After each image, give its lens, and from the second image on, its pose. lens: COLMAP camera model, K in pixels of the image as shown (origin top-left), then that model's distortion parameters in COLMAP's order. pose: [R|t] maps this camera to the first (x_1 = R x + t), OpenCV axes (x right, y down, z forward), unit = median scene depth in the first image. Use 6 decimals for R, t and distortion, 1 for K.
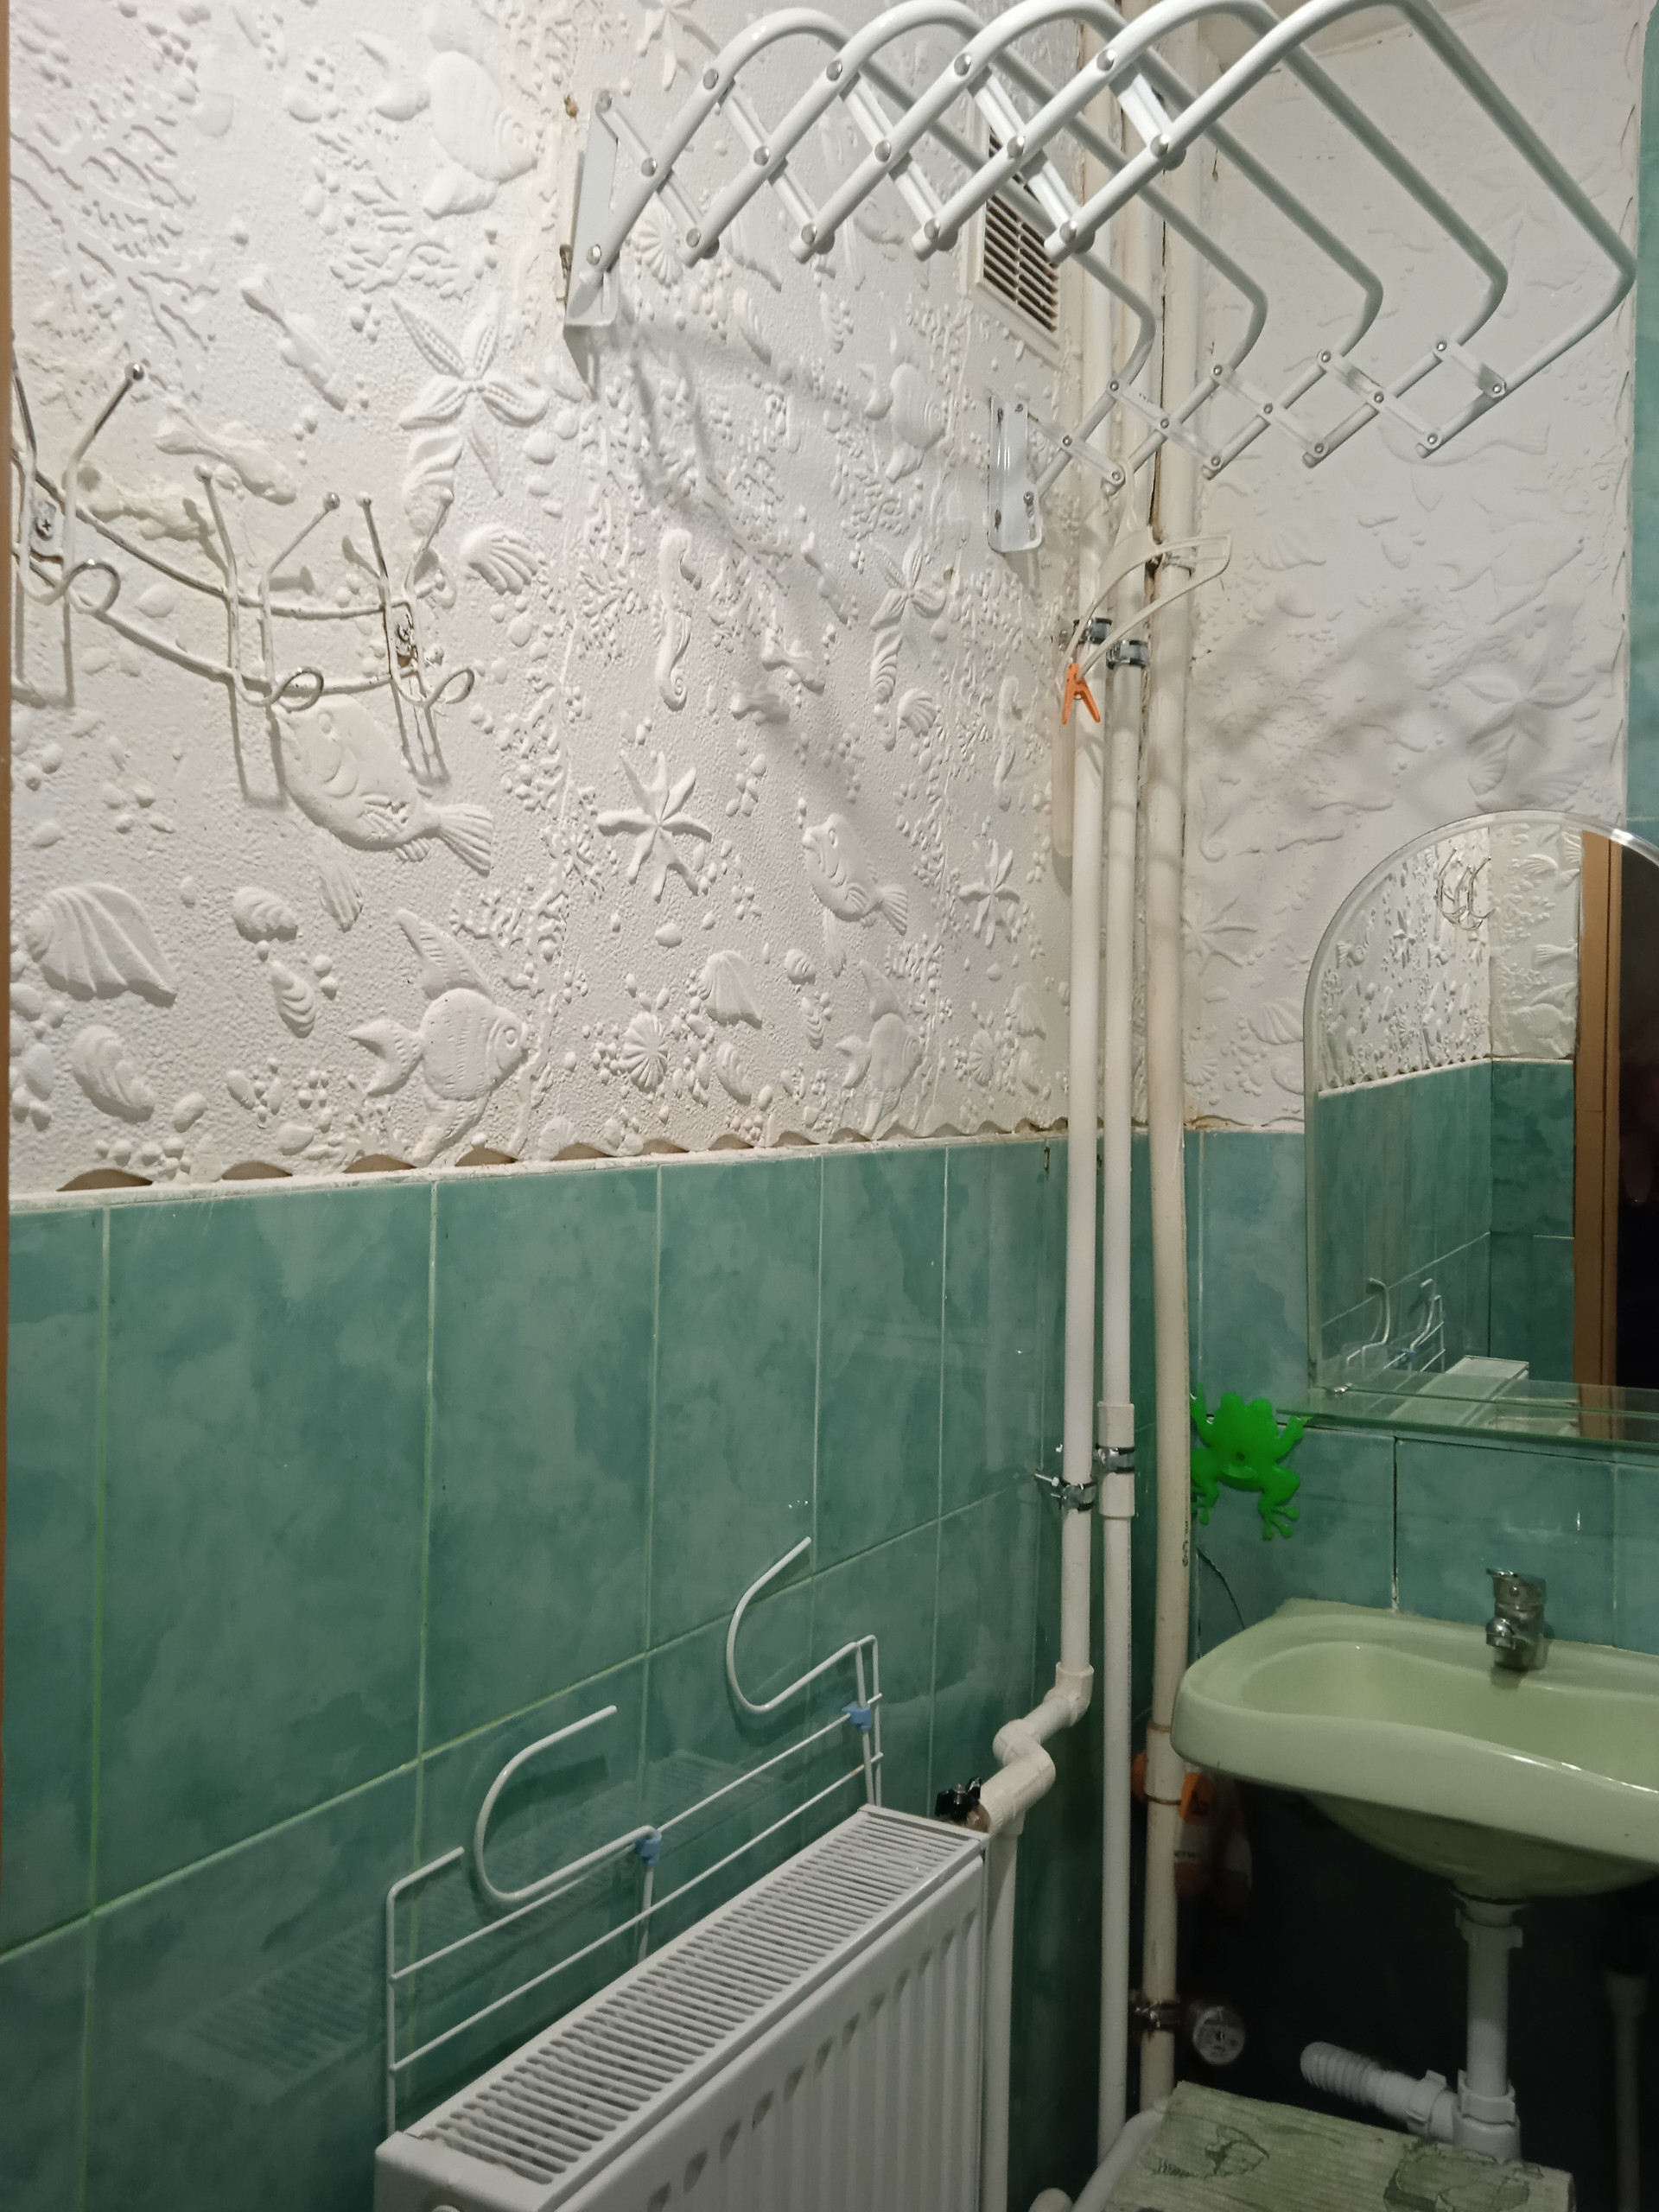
lens RADIAL K [[1843.3, 0, 829.5], [0, 1843.3, 1106.0], [0, 0, 1]] dist [0.060216, -0.044704]
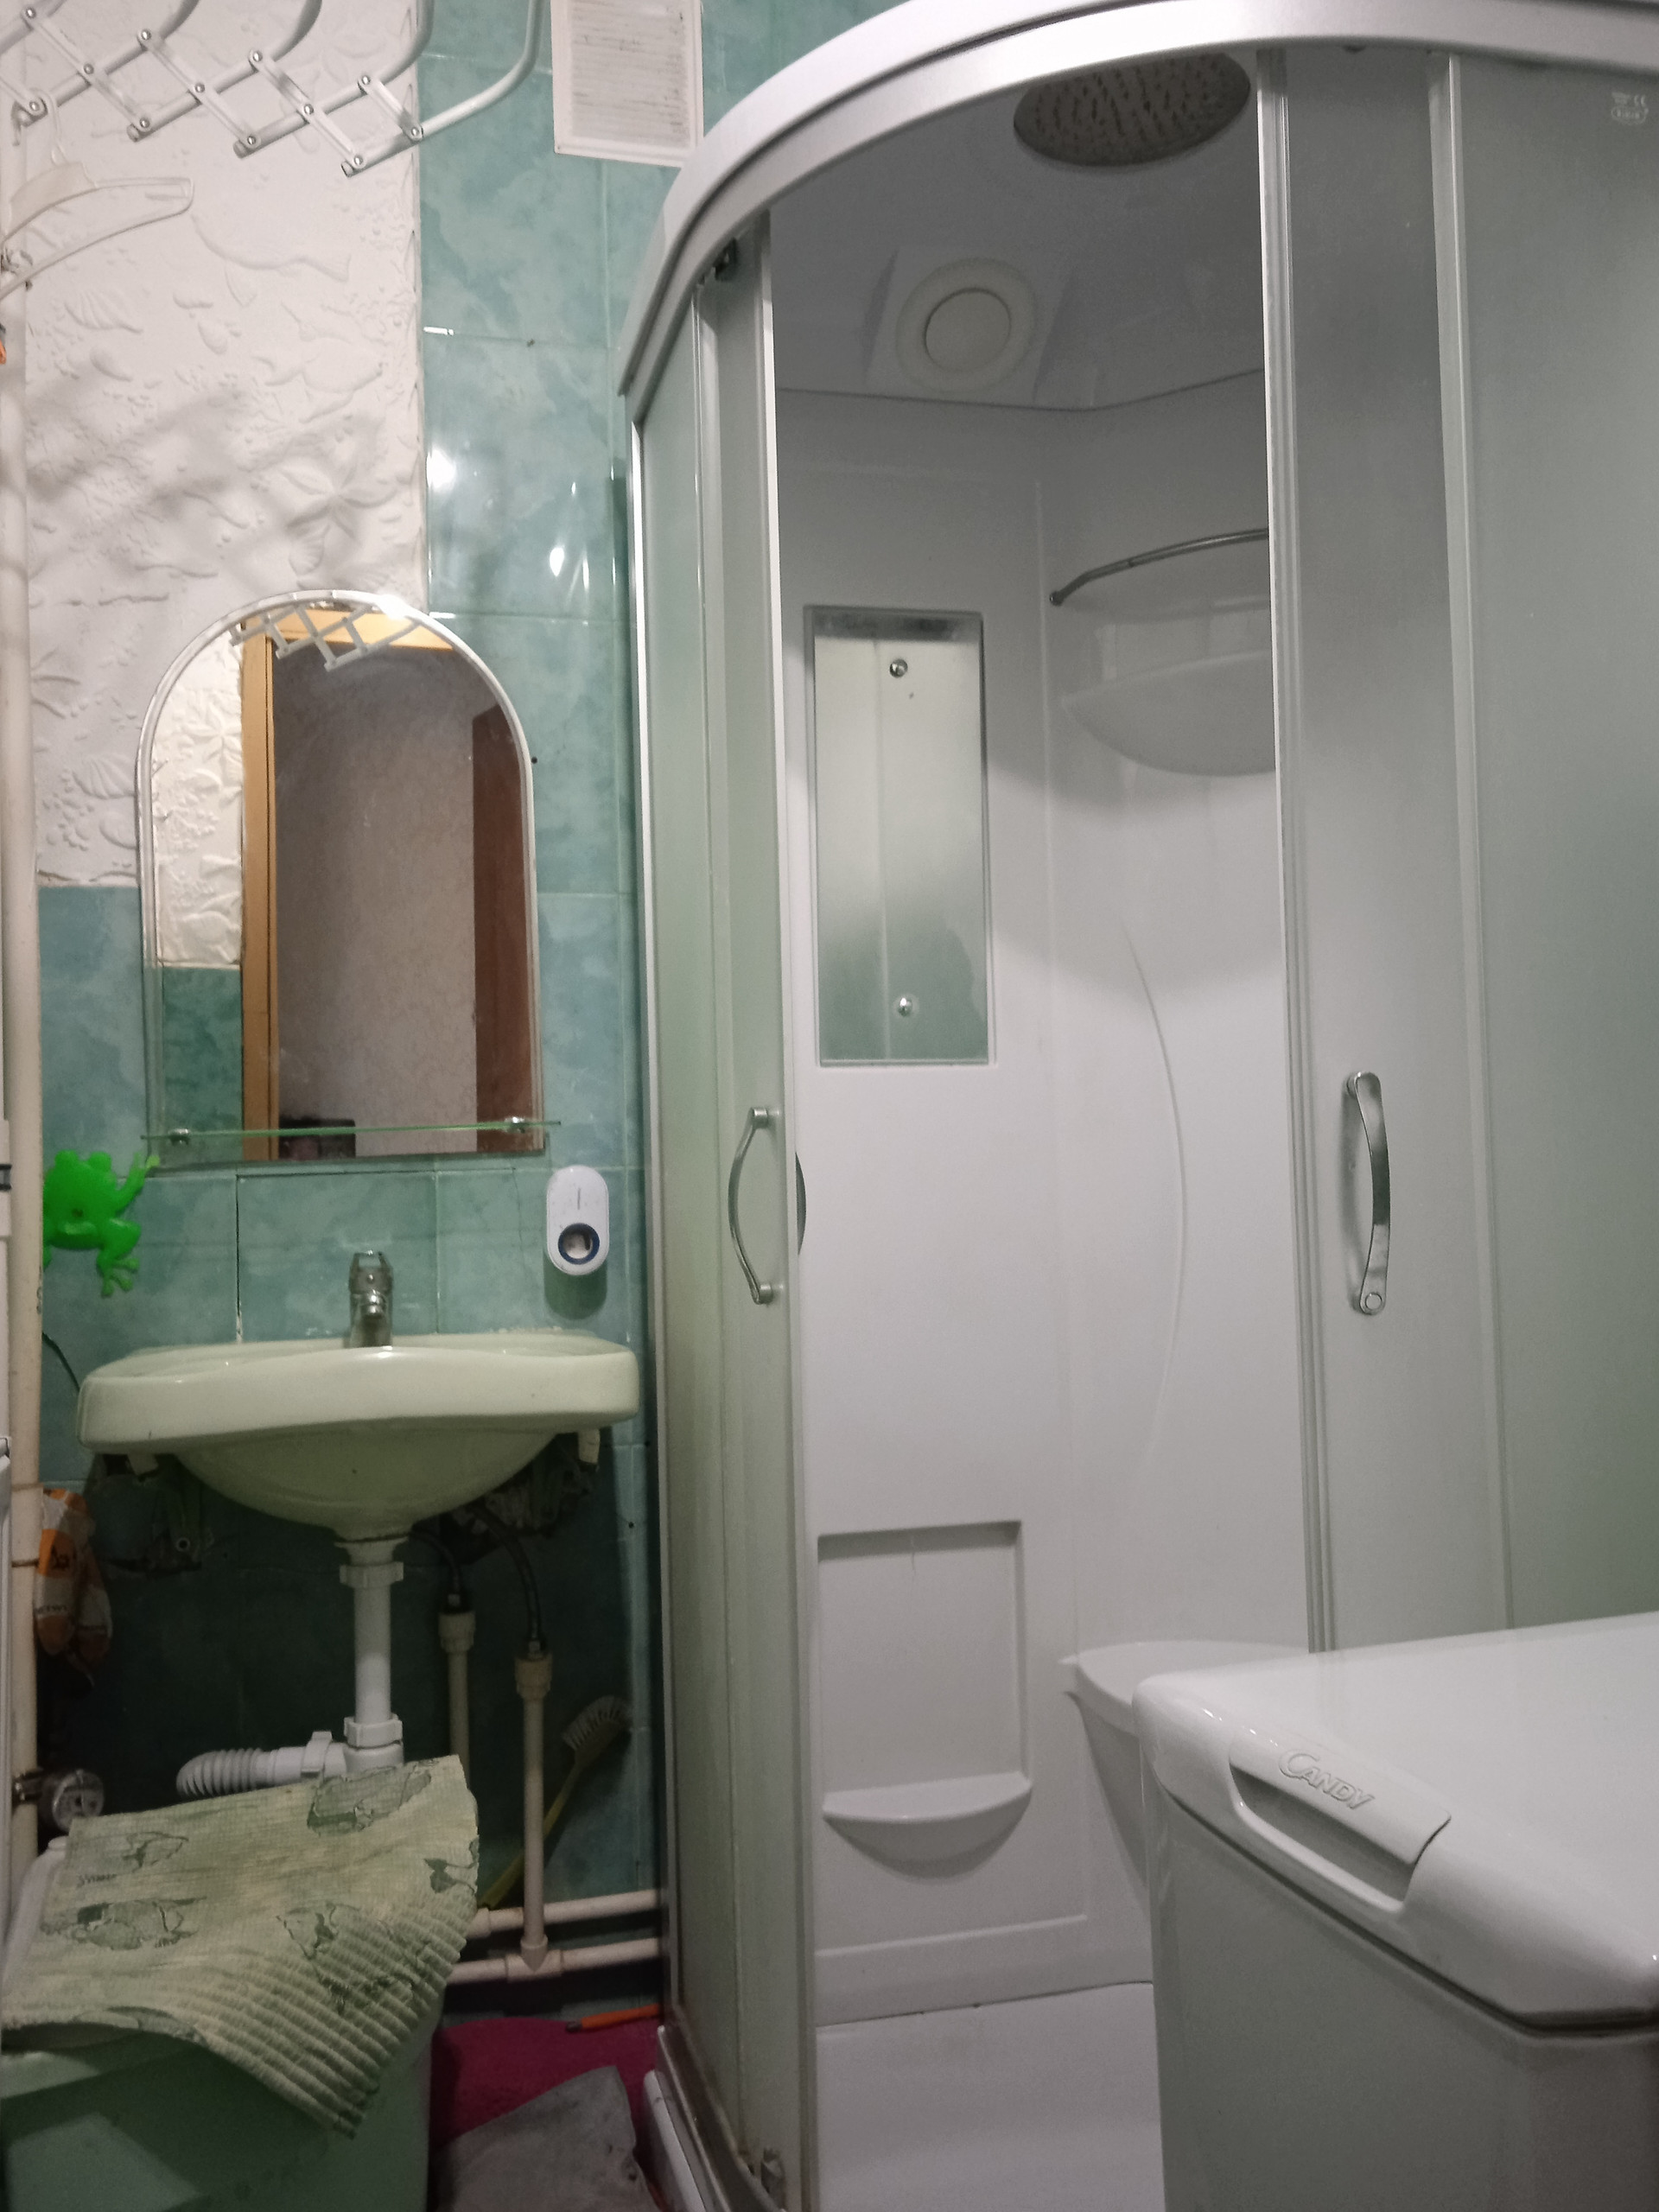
lens RADIAL K [[1843.3, 0, 829.5], [0, 1843.3, 1106.0], [0, 0, 1]] dist [0.060216, -0.044704]
pose [[0.700506, 0.000237, 0.713647, -0.208688], [0.047326, 0.997783, -0.046786, 0.205399], [-0.712076, 0.066548, 0.698942, 0.029289]]
